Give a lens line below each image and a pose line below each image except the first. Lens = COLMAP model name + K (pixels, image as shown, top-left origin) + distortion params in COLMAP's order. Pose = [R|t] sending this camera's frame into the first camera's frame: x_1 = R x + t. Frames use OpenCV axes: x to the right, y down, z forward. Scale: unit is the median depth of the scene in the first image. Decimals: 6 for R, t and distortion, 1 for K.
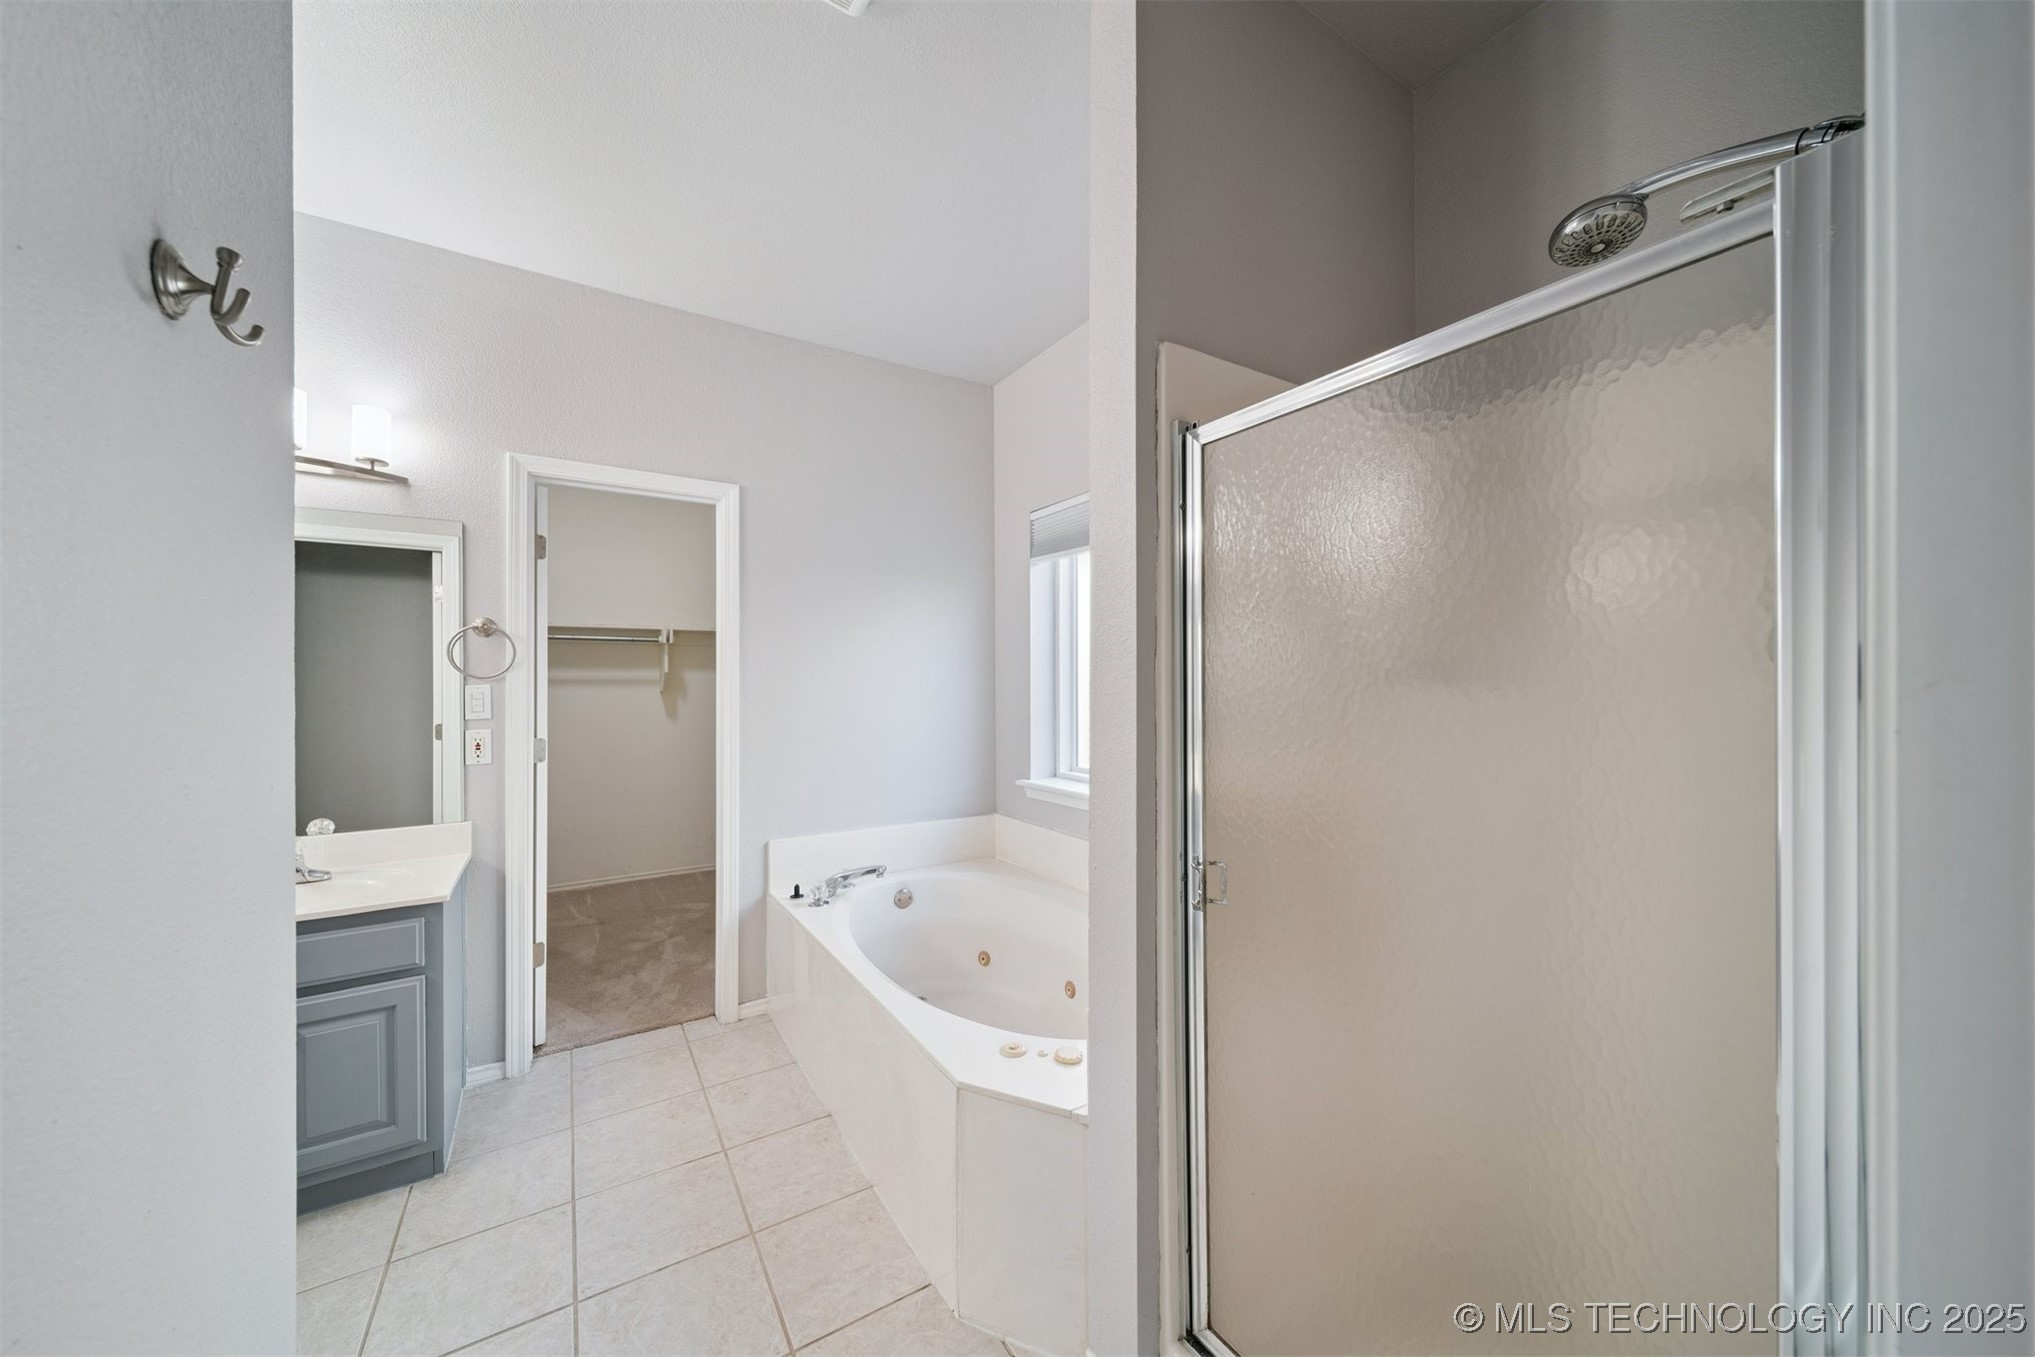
lens RADIAL K [[720.8, 0, 1032.1], [0, 720.8, 678.1], [0, 0, 1]] dist [0.012344, -0.002200]
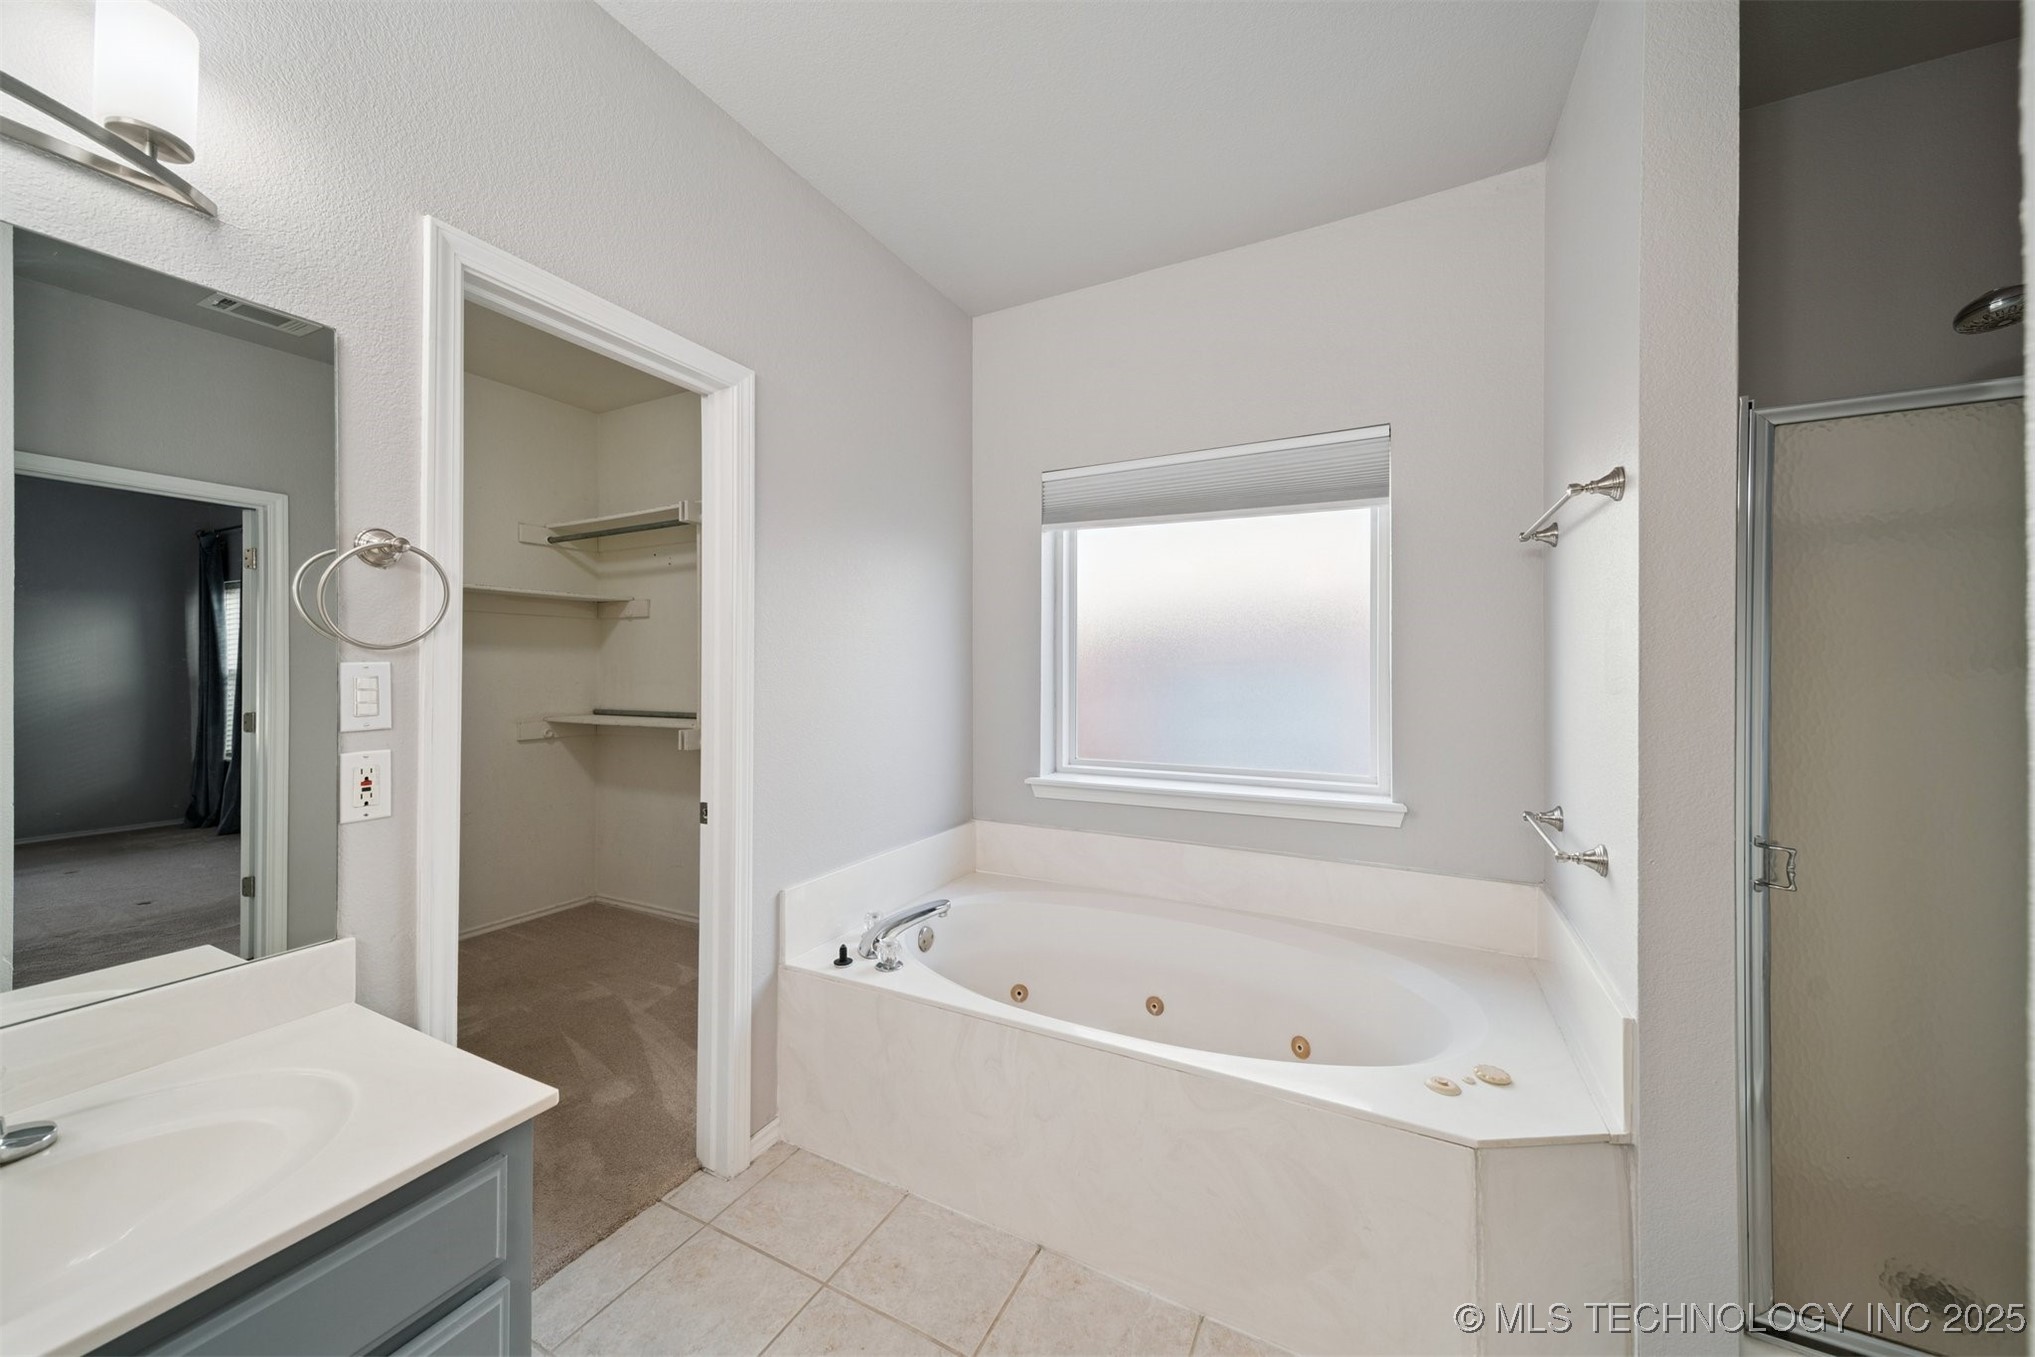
lens RADIAL K [[720.8, 0, 1027.7], [0, 720.8, 663.2], [0, 0, 1]] dist [0.012344, -0.002200]
pose [[0.867618, 0.009328, 0.497144, -0.572979], [-0.007803, 0.999956, -0.005145, 0.009128], [-0.497171, 0.000584, 0.867653, 0.312789]]
